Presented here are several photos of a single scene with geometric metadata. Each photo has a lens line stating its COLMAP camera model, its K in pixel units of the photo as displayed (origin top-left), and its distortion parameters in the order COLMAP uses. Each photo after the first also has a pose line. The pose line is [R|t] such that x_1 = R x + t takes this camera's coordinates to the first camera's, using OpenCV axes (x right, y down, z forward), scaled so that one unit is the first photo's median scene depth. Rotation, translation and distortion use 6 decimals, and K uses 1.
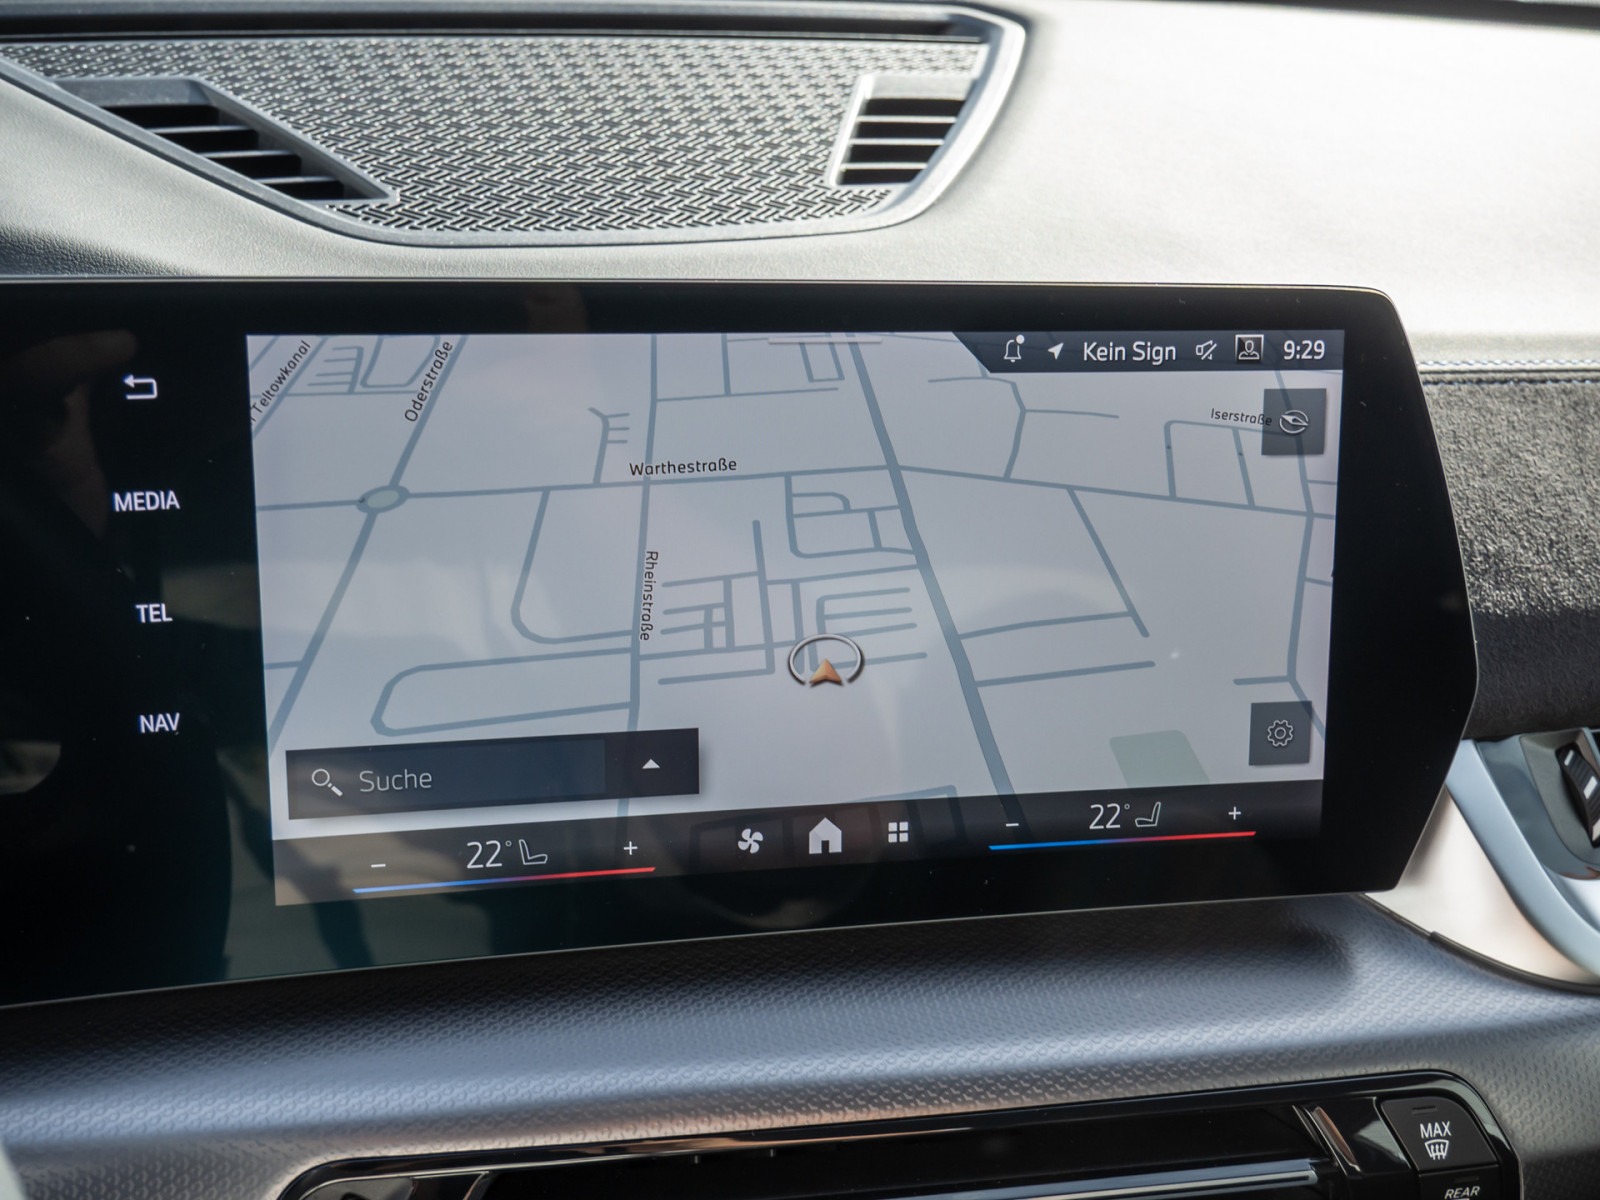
lens RADIAL K [[1879.5, 0, 801.7], [0, 1879.5, 630.7], [0, 0, 1]] dist [-0.000316, 0.081800]
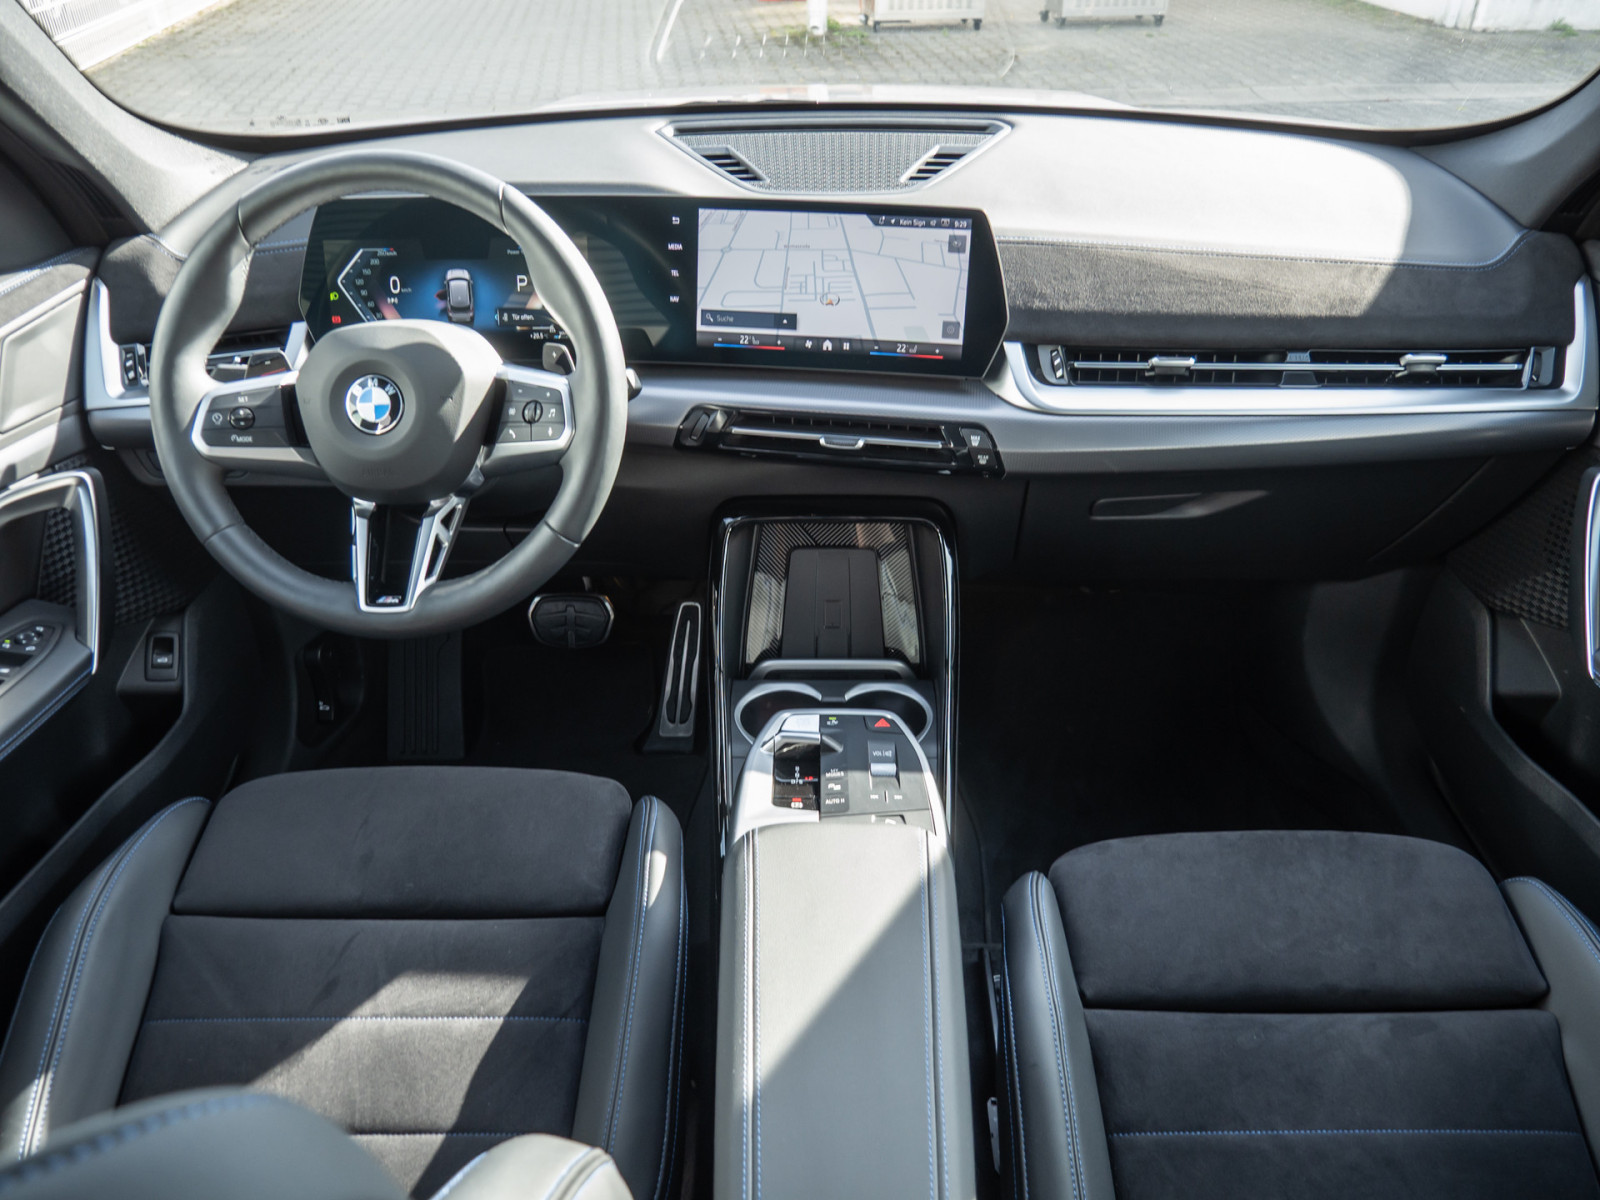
lens RADIAL K [[1150.6, 0, 806.3], [0, 1150.6, 625.1], [0, 0, 1]] dist [-0.053368, 0.008665]
pose [[0.929619, 0.147367, -0.337774, 0.768468], [-0.104087, 0.984242, 0.142946, 0.306397], [0.353517, -0.097727, 0.930309, -1.166007]]
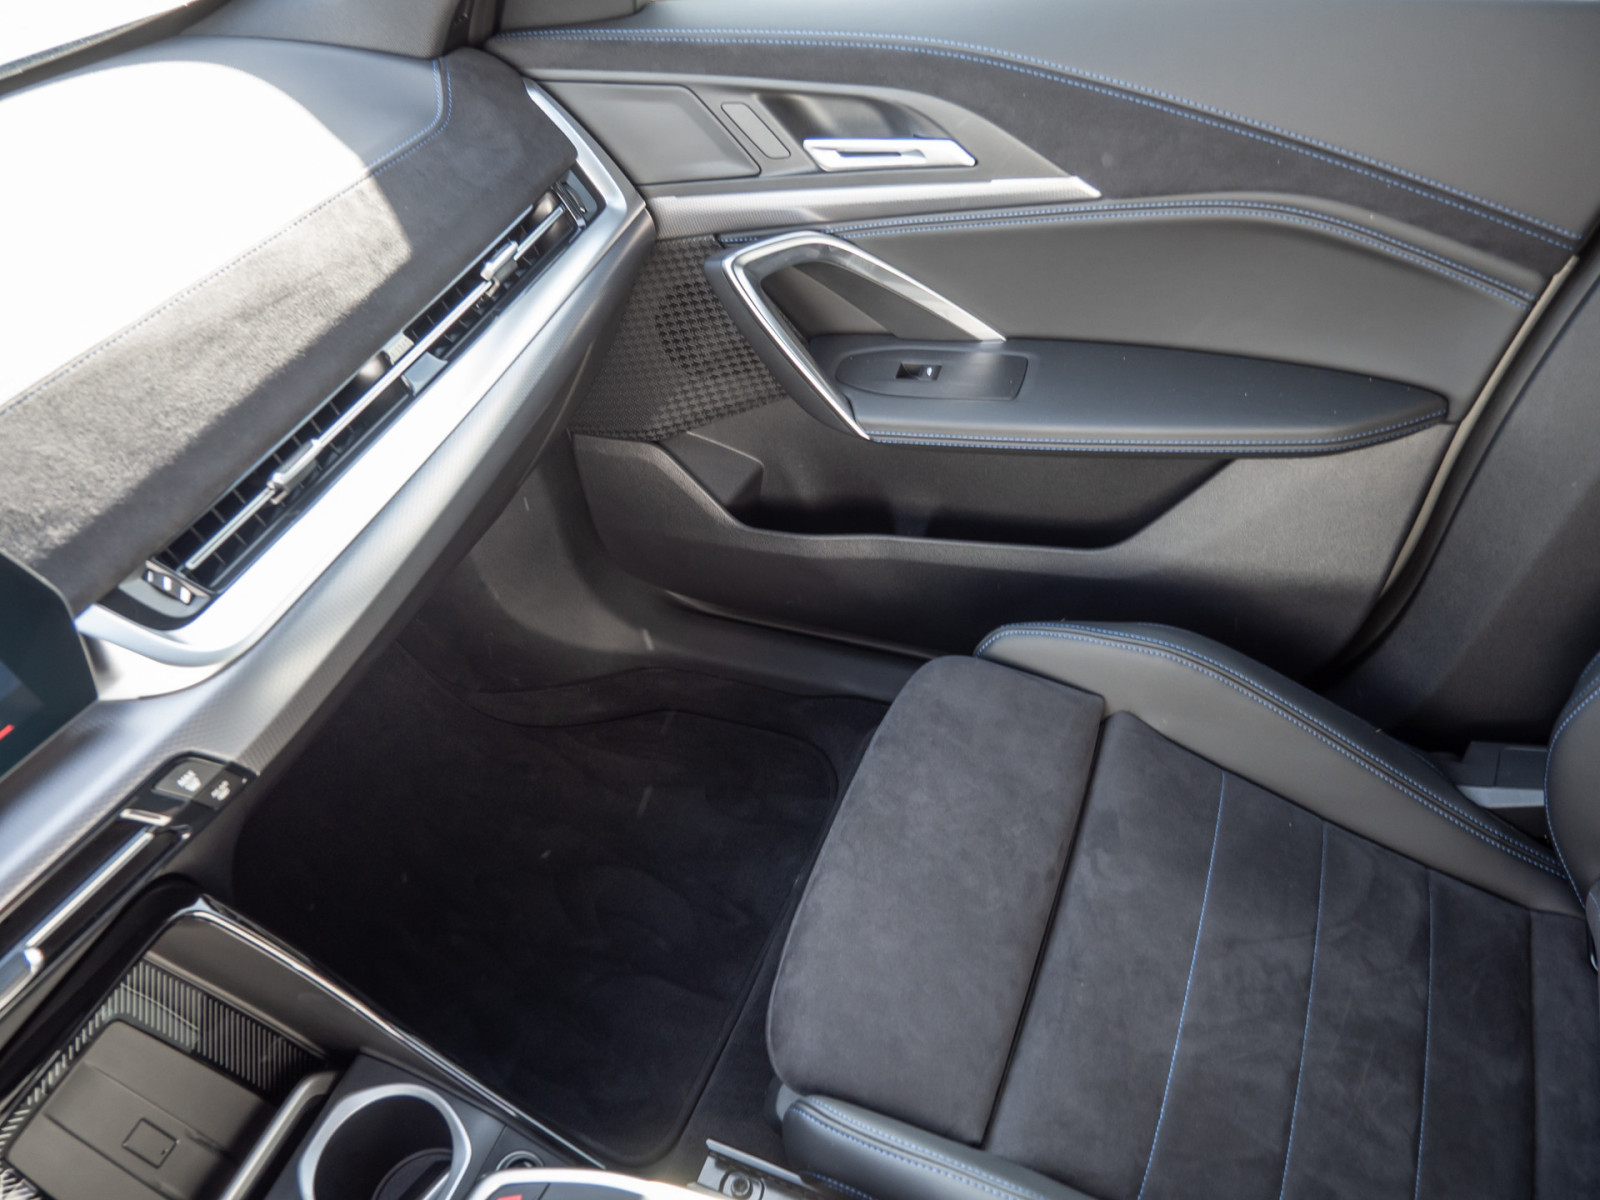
lens RADIAL K [[1150.6, 0, 806.3], [0, 1150.6, 625.1], [0, 0, 1]] dist [-0.053368, 0.008665]
pose [[0.665553, -0.618278, 0.418058, 0.337836], [0.457186, 0.780477, 0.426424, -0.085784], [-0.589933, -0.092678, 0.802116, -0.379041]]
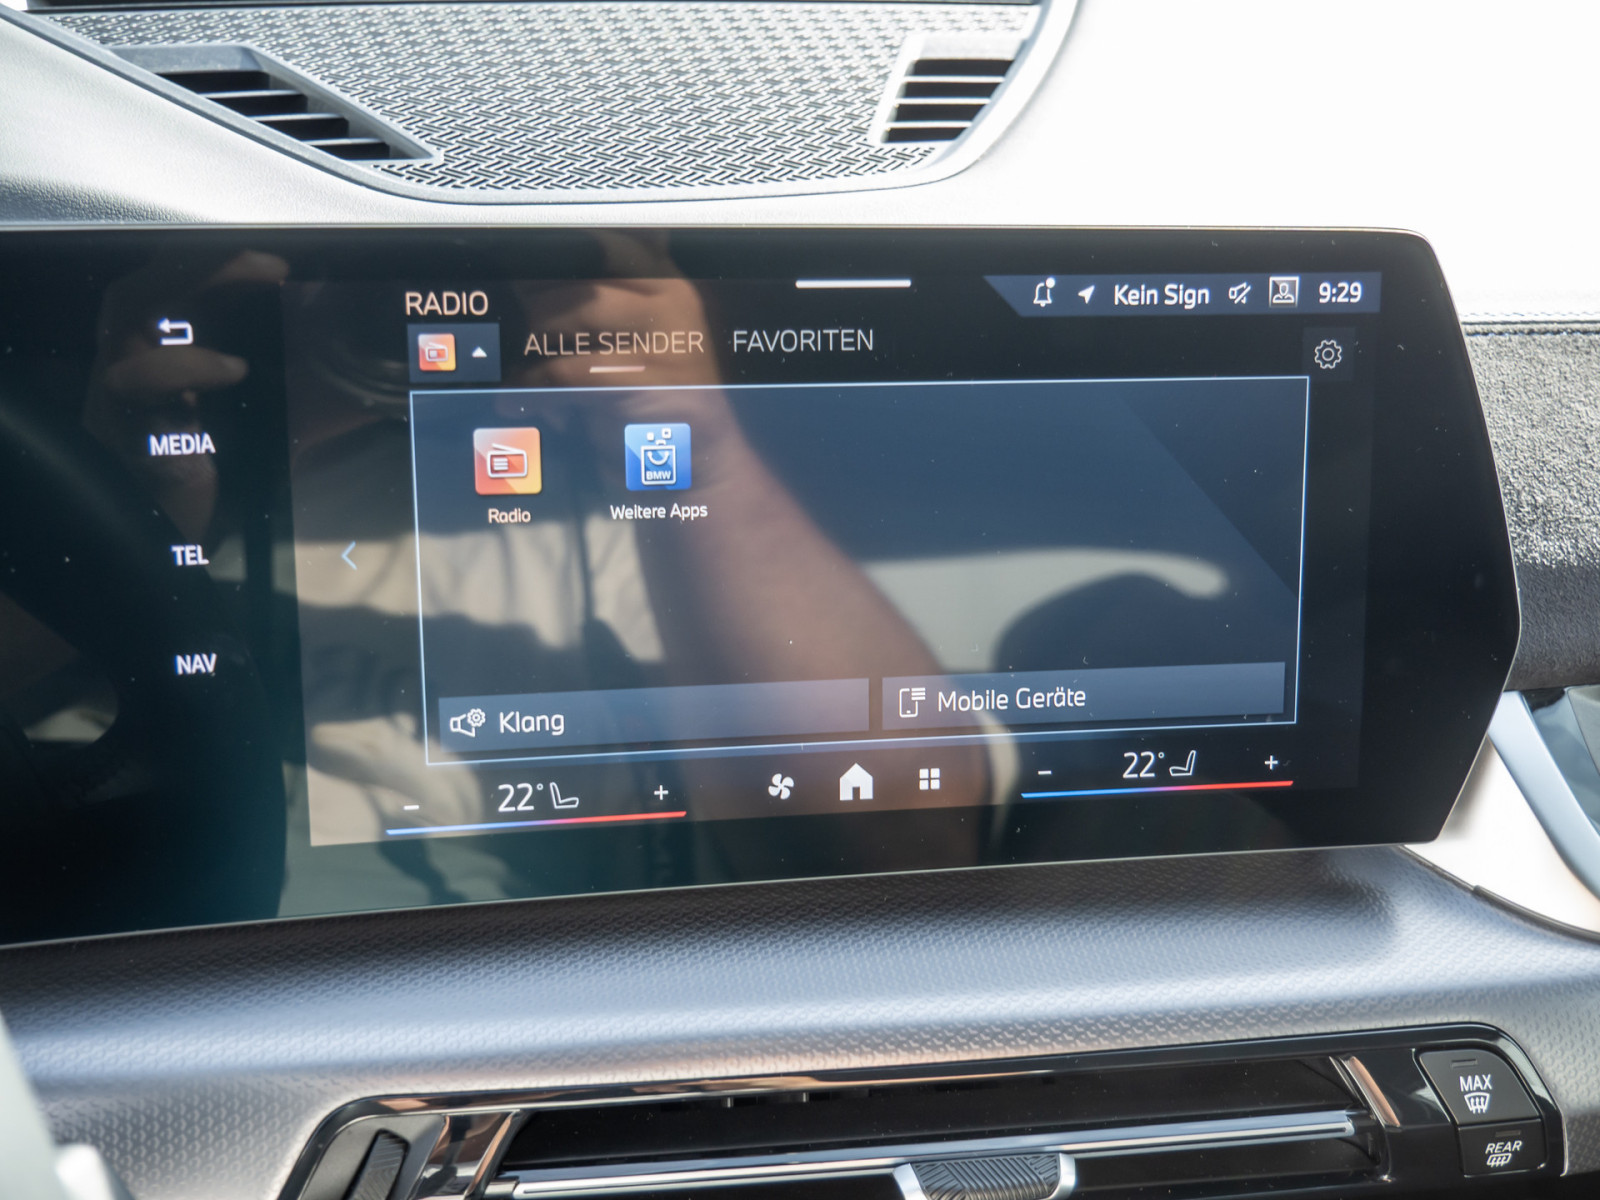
lens RADIAL K [[1879.5, 0, 801.7], [0, 1879.5, 630.7], [0, 0, 1]] dist [-0.000316, 0.081800]
pose [[0.999078, -0.000225, -0.042921, 0.023261], [0.000388, 0.999993, 0.003787, 0.021570], [0.042920, -0.003800, 0.999071, -0.001177]]
